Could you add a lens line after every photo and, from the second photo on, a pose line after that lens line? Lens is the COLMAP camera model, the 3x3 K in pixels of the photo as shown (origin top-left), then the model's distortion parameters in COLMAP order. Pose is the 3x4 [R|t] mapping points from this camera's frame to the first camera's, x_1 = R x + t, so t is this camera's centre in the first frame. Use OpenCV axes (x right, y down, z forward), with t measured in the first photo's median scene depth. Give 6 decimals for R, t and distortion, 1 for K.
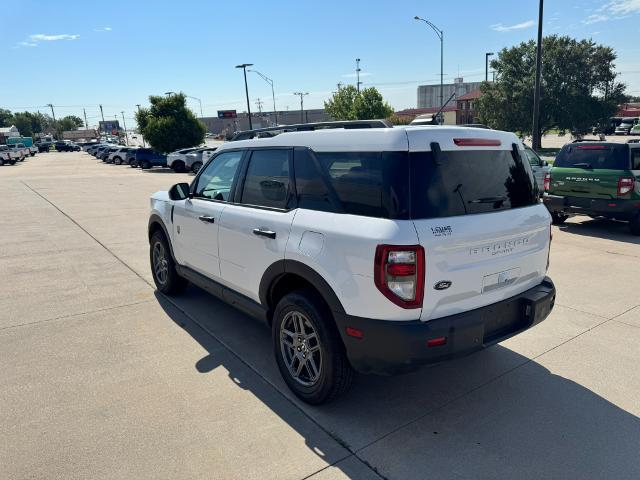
lens RADIAL K [[456.0, 0, 320.0], [0, 456.0, 240.0], [0, 0, 1]] dist [0.007371, -0.003809]
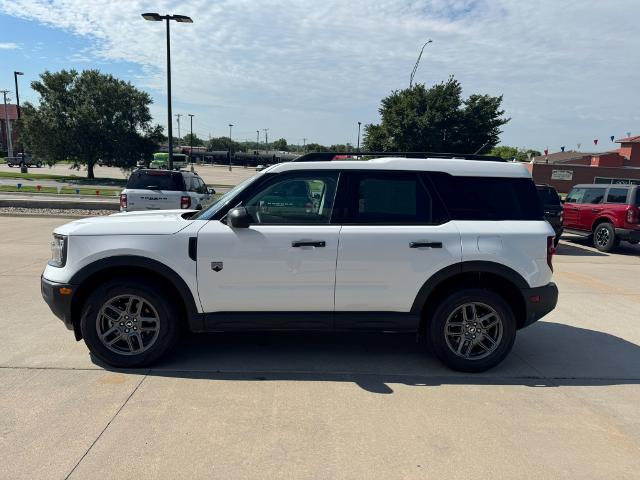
lens RADIAL K [[456.0, 0, 320.0], [0, 456.0, 240.0], [0, 0, 1]] dist [0.007371, -0.003809]
pose [[0.557024, -0.078141, 0.826812, -1.031478], [0.132134, 0.991221, 0.004661, -0.057416], [-0.819917, 0.106654, 0.562459, 0.487777]]
